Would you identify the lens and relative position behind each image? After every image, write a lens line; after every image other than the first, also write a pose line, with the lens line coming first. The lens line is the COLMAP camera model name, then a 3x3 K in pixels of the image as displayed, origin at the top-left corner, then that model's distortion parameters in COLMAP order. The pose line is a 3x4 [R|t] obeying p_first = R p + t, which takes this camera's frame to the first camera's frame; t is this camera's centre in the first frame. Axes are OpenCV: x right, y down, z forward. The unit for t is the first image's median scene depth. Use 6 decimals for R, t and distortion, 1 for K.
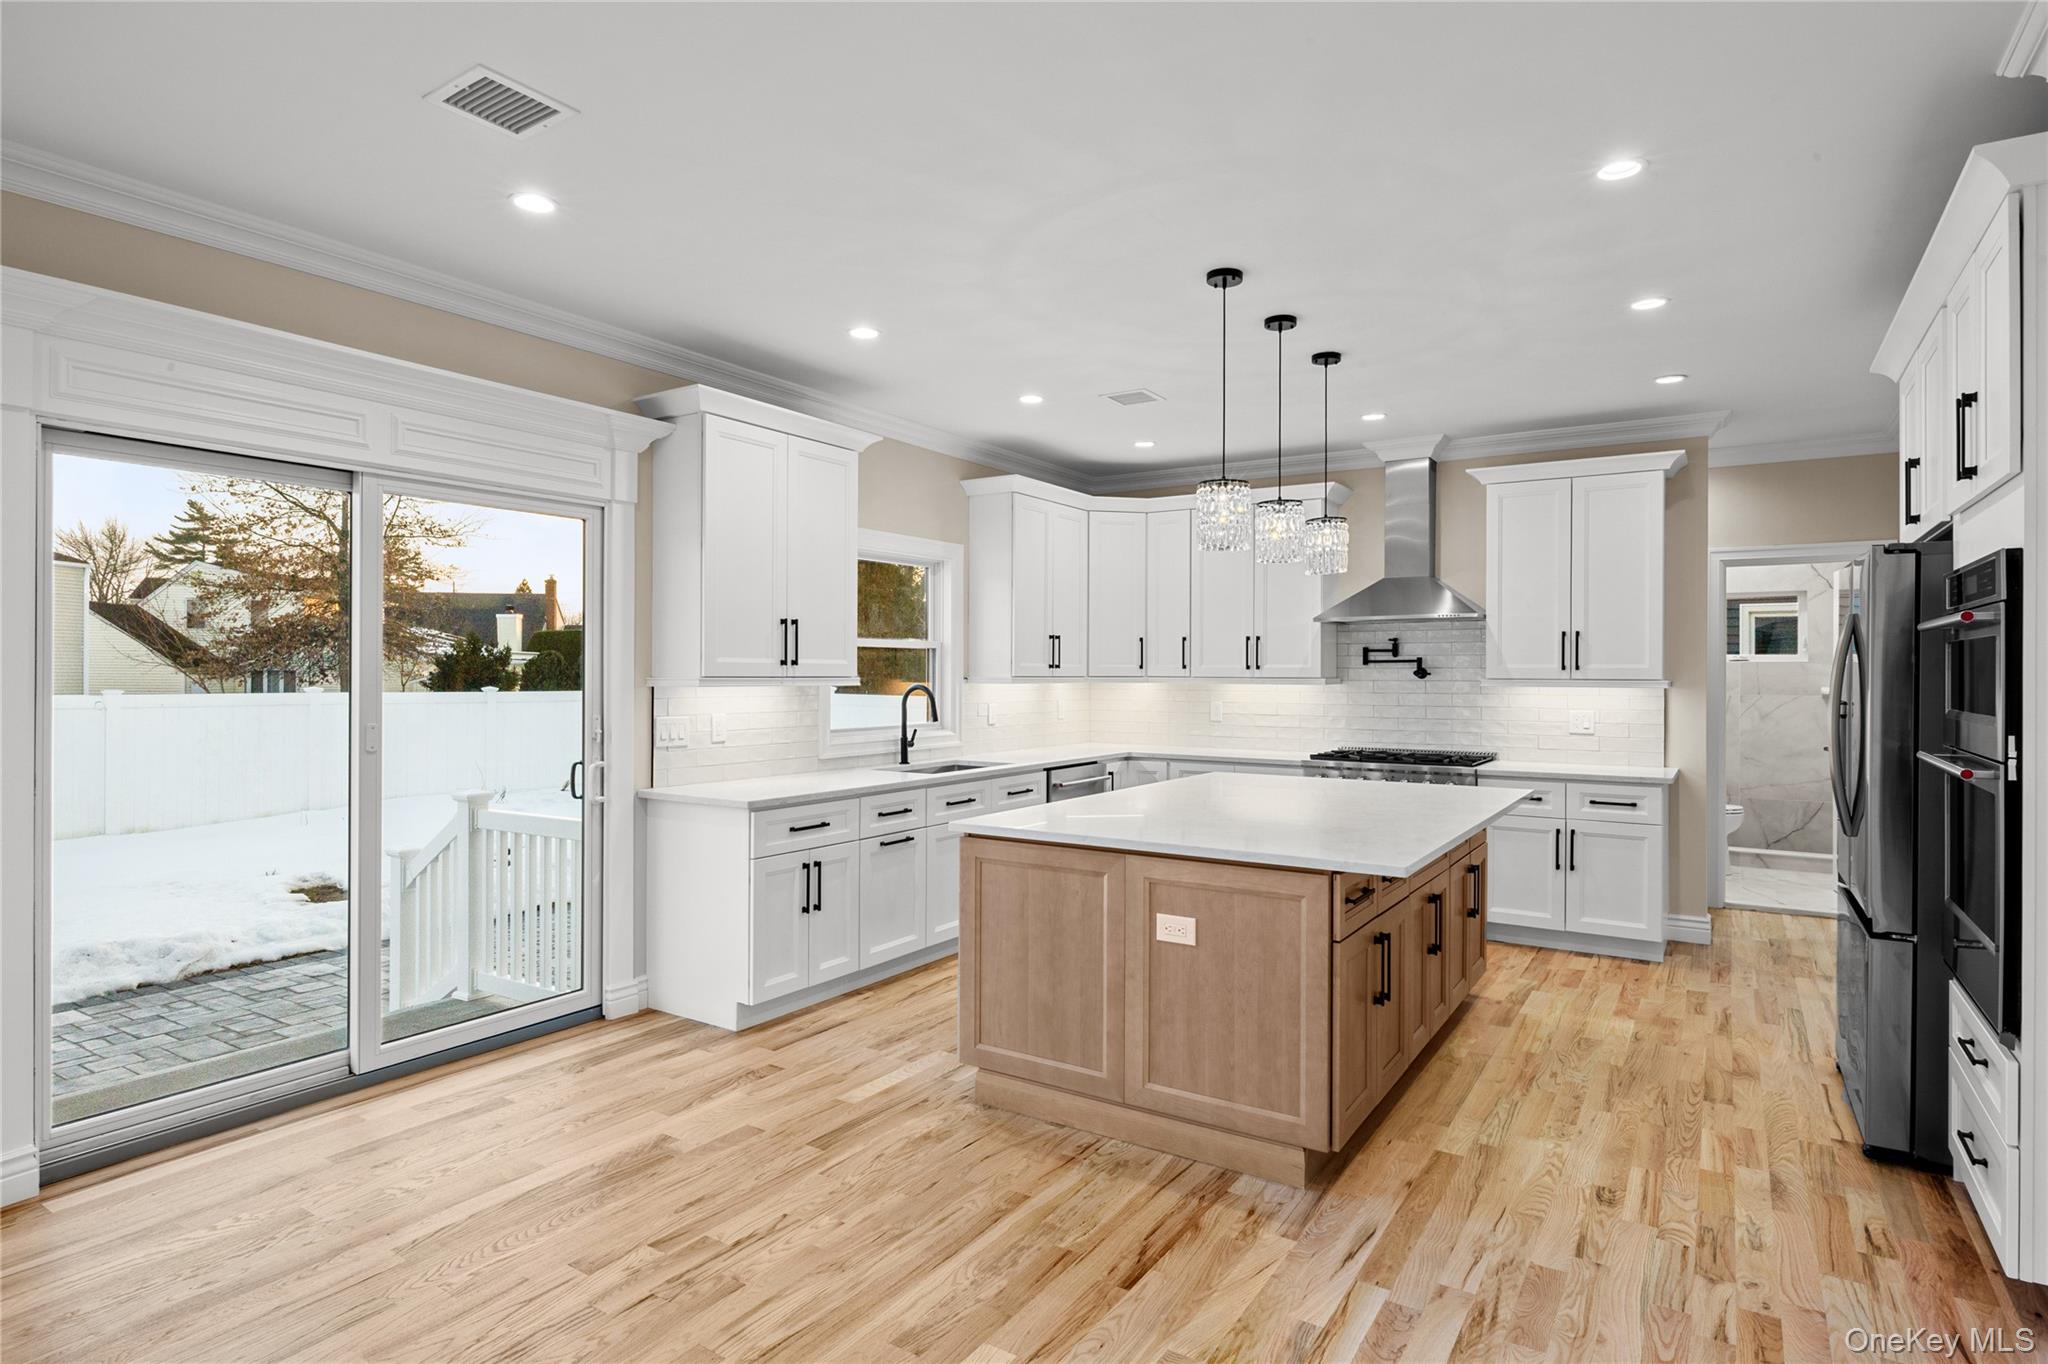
lens RADIAL K [[1085.6, 0, 1028.3], [0, 1085.6, 675.5], [0, 0, 1]] dist [-0.003790, -0.000764]
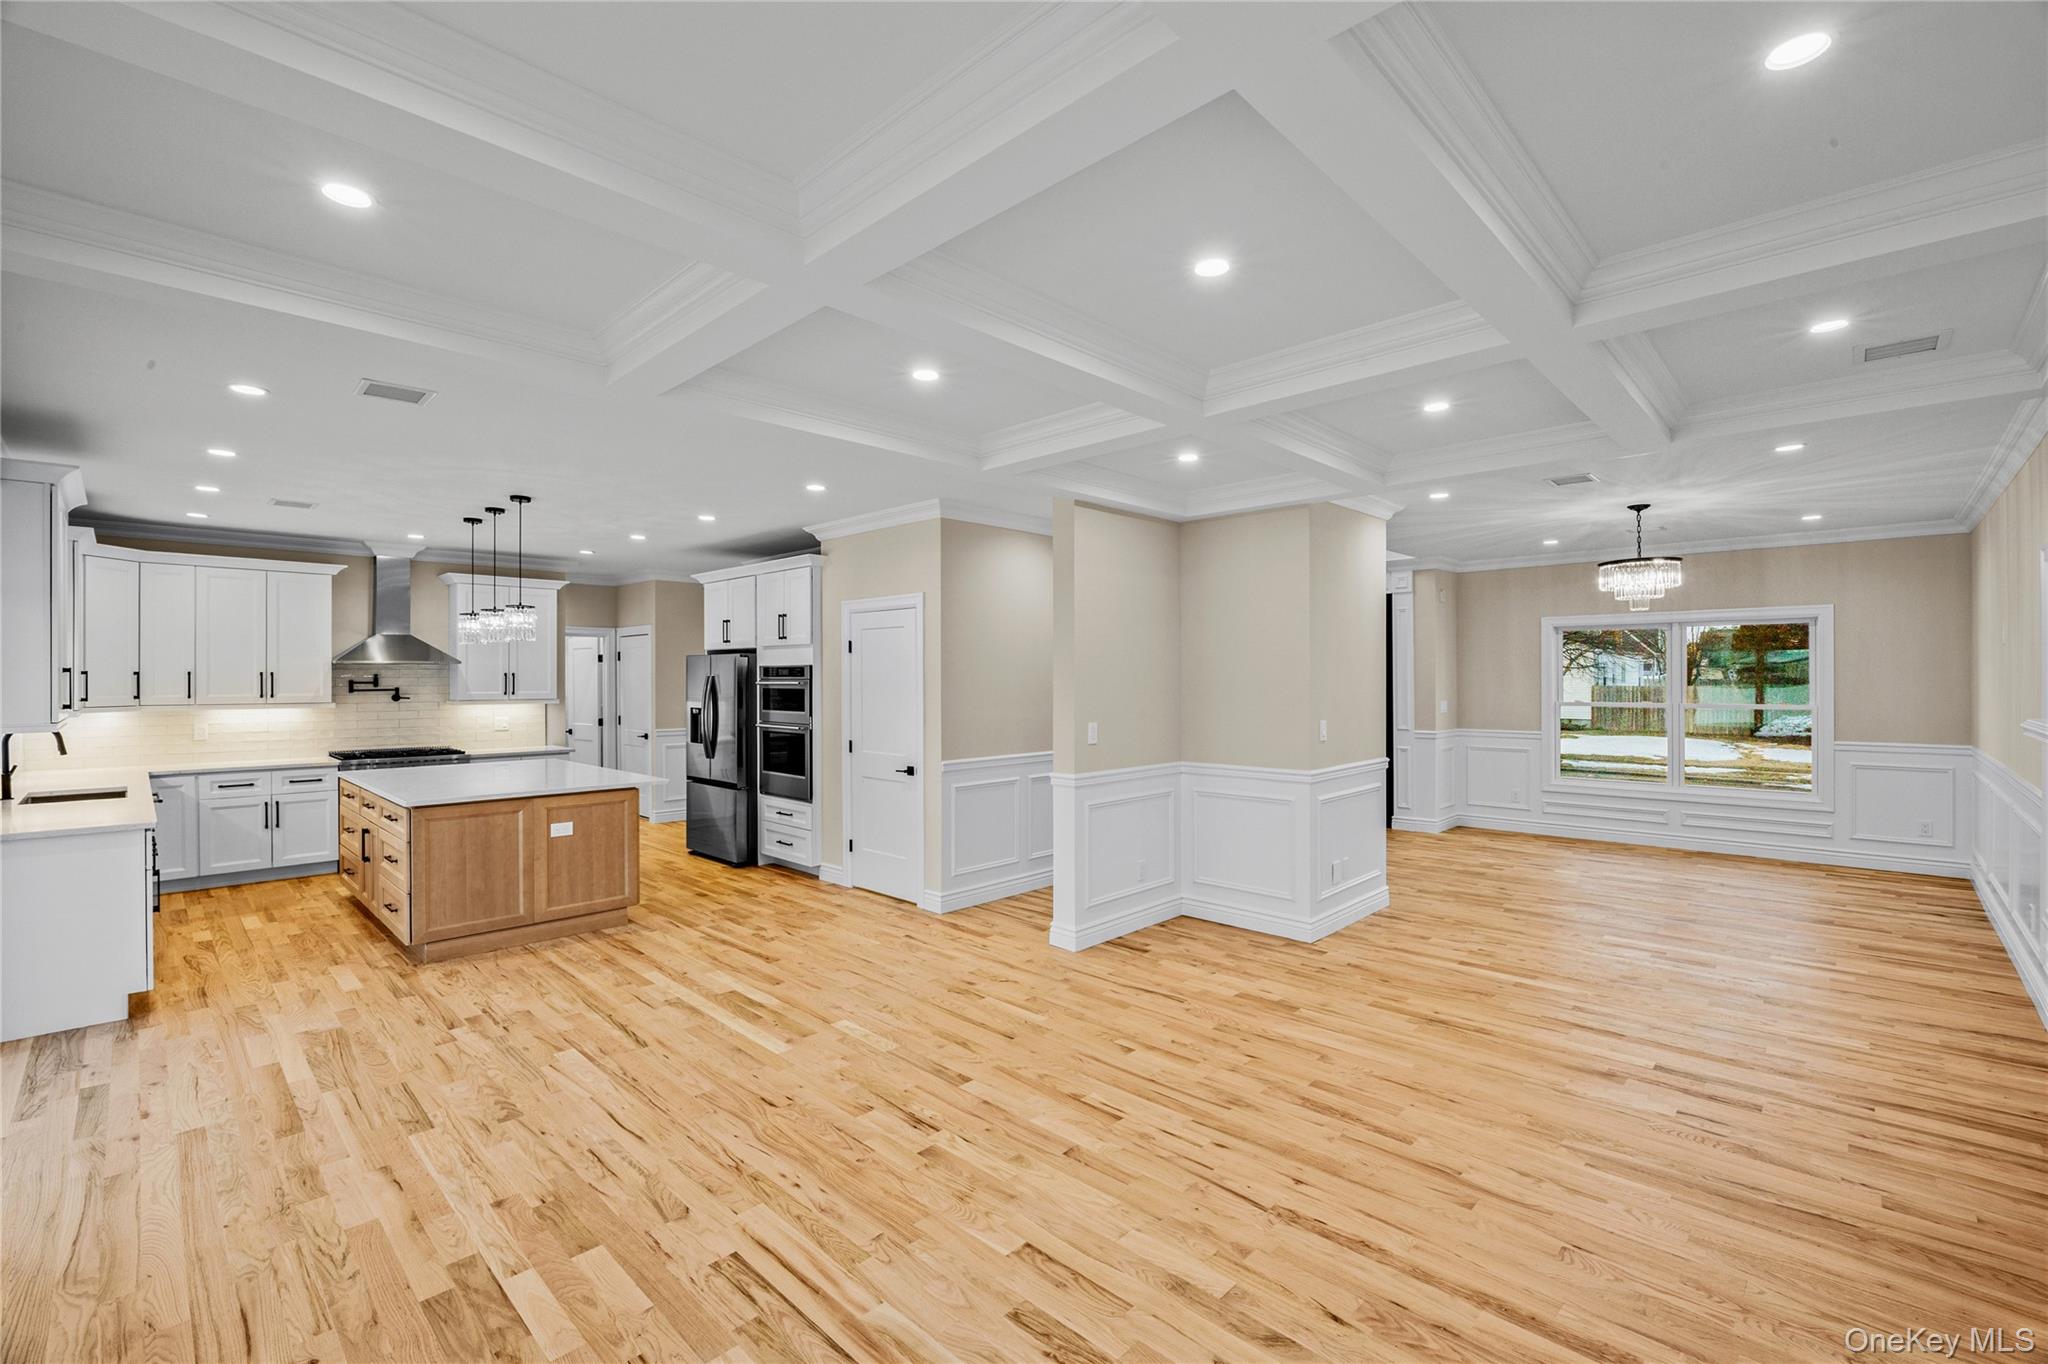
lens RADIAL K [[871.9, 0, 1031.7], [0, 871.9, 673.3], [0, 0, 1]] dist [-0.010020, -0.000477]
pose [[0.190291, 0.000933, 0.981727, -1.302879], [0.004739, 0.999987, -0.001869, -0.058404], [-0.981716, 0.005008, 0.190285, -0.204716]]
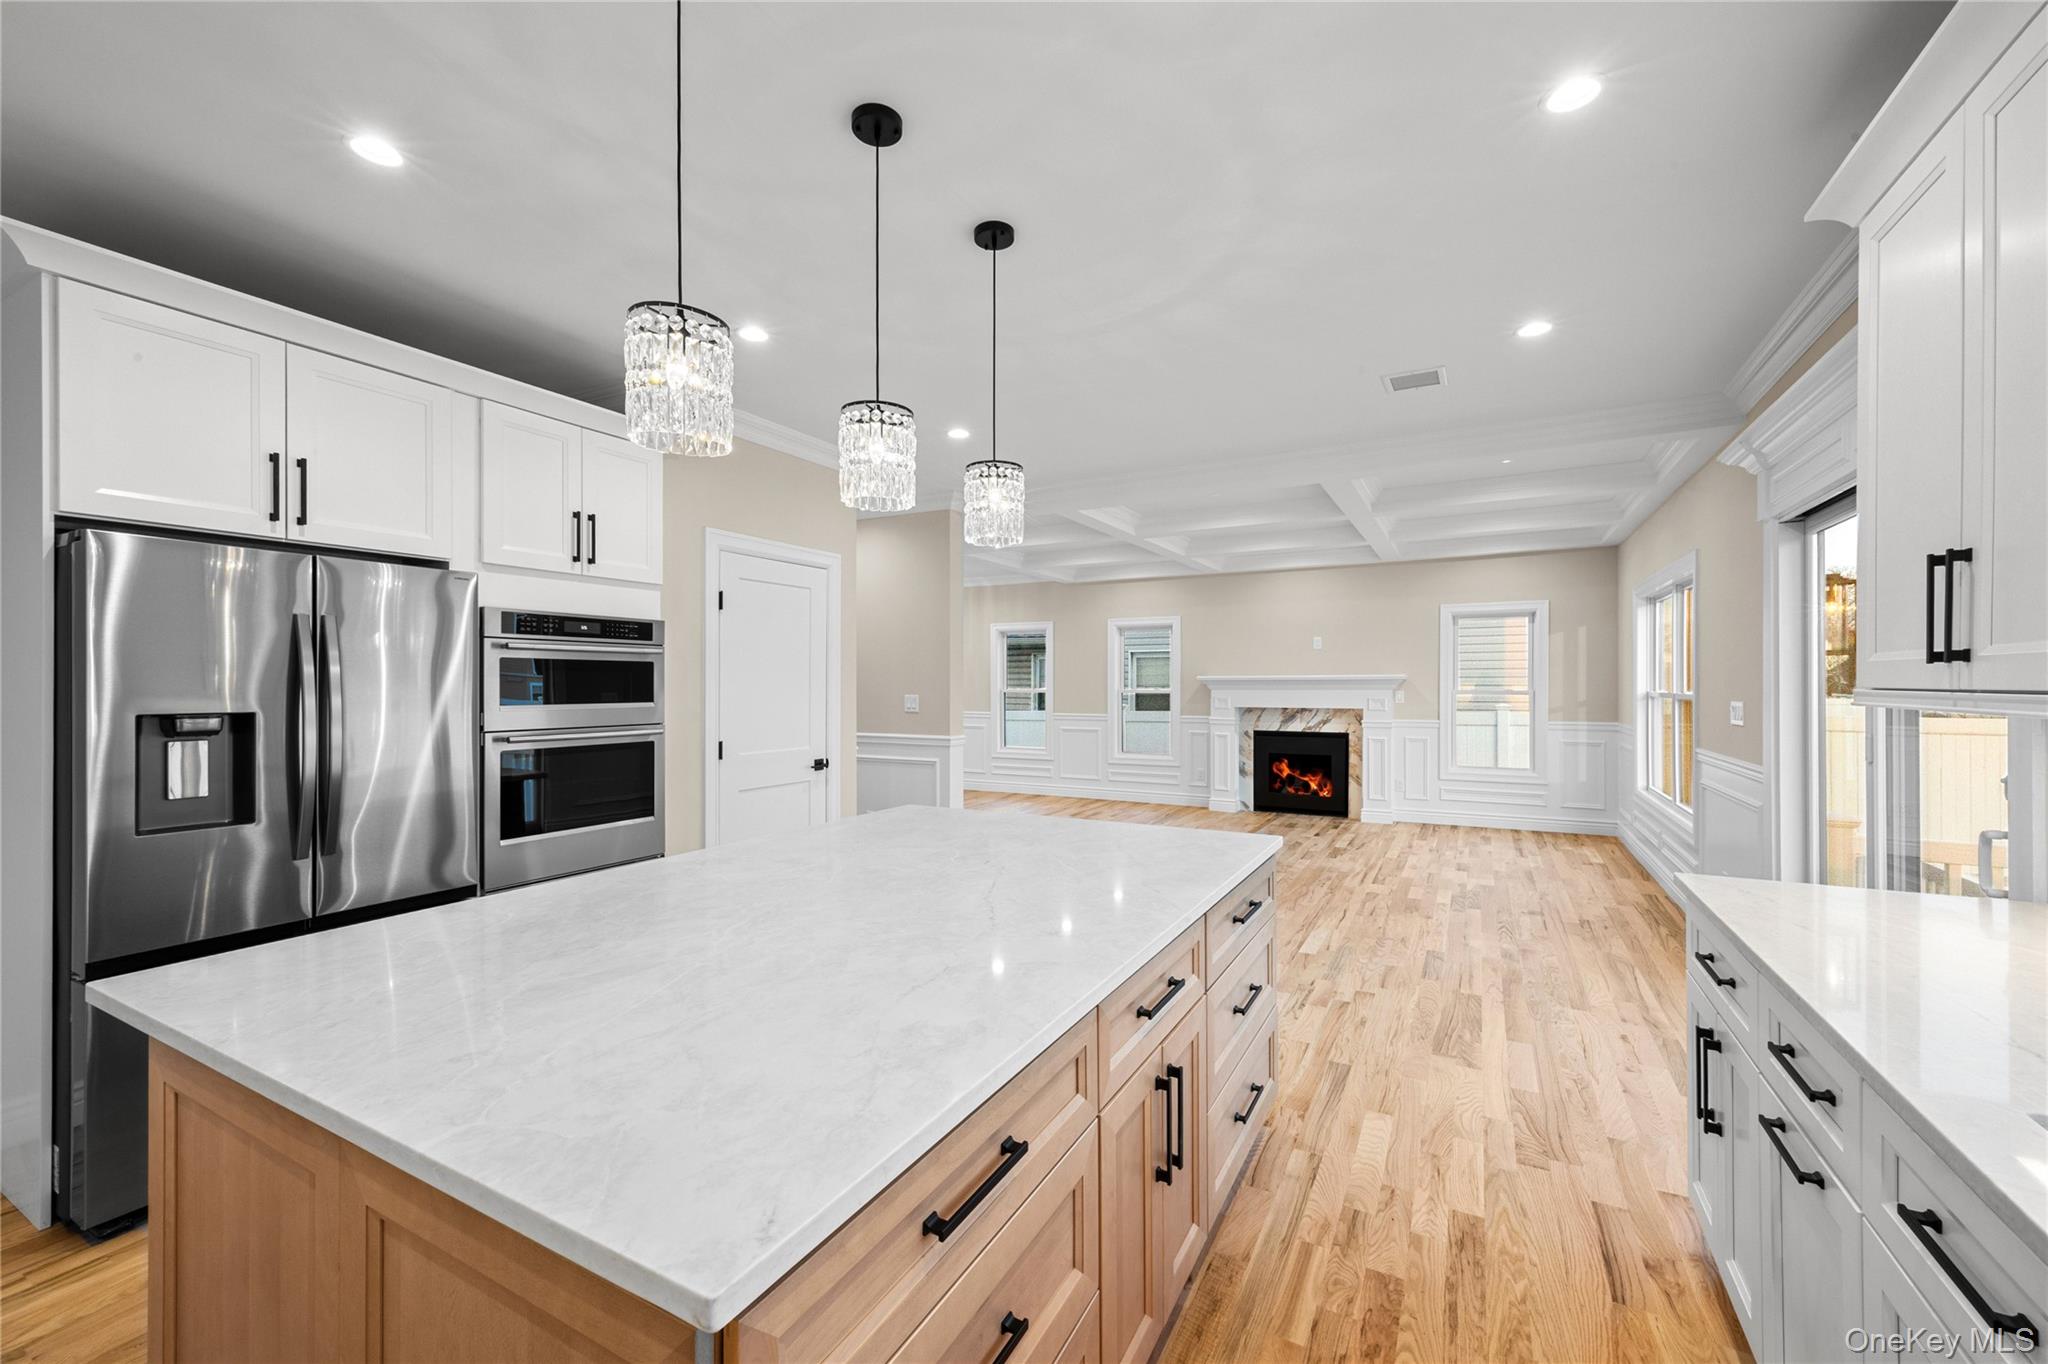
lens RADIAL K [[818.1, 0, 1021.6], [0, 818.1, 678.3], [0, 0, 1]] dist [0.021790, 0.000105]
pose [[-0.997920, -0.002004, -0.064439, 0.227152], [-0.002060, 0.999998, 0.000801, -0.007535], [0.064437, 0.000932, -0.997921, 1.884305]]
